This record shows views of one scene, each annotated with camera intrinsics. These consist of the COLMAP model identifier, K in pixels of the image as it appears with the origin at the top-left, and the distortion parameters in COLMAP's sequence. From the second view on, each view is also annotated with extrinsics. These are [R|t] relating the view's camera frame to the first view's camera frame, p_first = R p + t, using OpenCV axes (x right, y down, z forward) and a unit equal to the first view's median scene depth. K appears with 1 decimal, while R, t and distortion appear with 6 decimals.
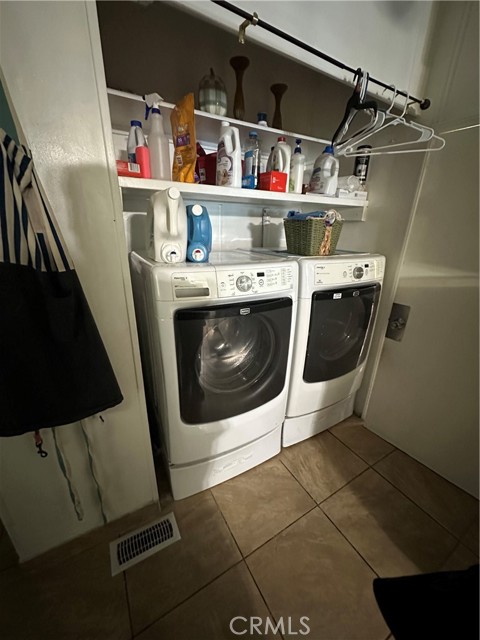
lens RADIAL K [[254.8, 0, 240.0], [0, 254.8, 320.0], [0, 0, 1]] dist [-0.004784, 0.000961]
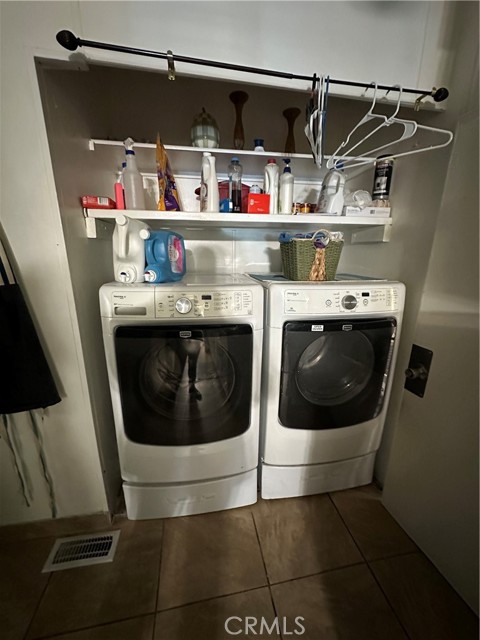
lens RADIAL K [[254.8, 0, 240.0], [0, 254.8, 320.0], [0, 0, 1]] dist [-0.004784, 0.000961]
pose [[0.939082, 0.074523, -0.335517, 0.411001], [-0.107278, 0.990993, -0.080149, -0.025191], [0.326522, 0.111260, 0.938618, 0.122351]]
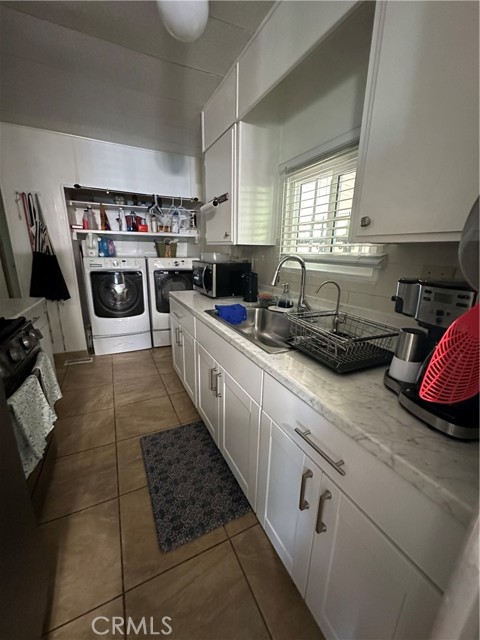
lens RADIAL K [[254.8, 0, 240.0], [0, 254.8, 320.0], [0, 0, 1]] dist [-0.004784, 0.000961]
pose [[0.997473, 0.014014, -0.069656, 1.230130], [-0.020586, 0.995308, -0.094543, 0.554479], [0.068004, 0.095738, 0.993081, -1.291297]]
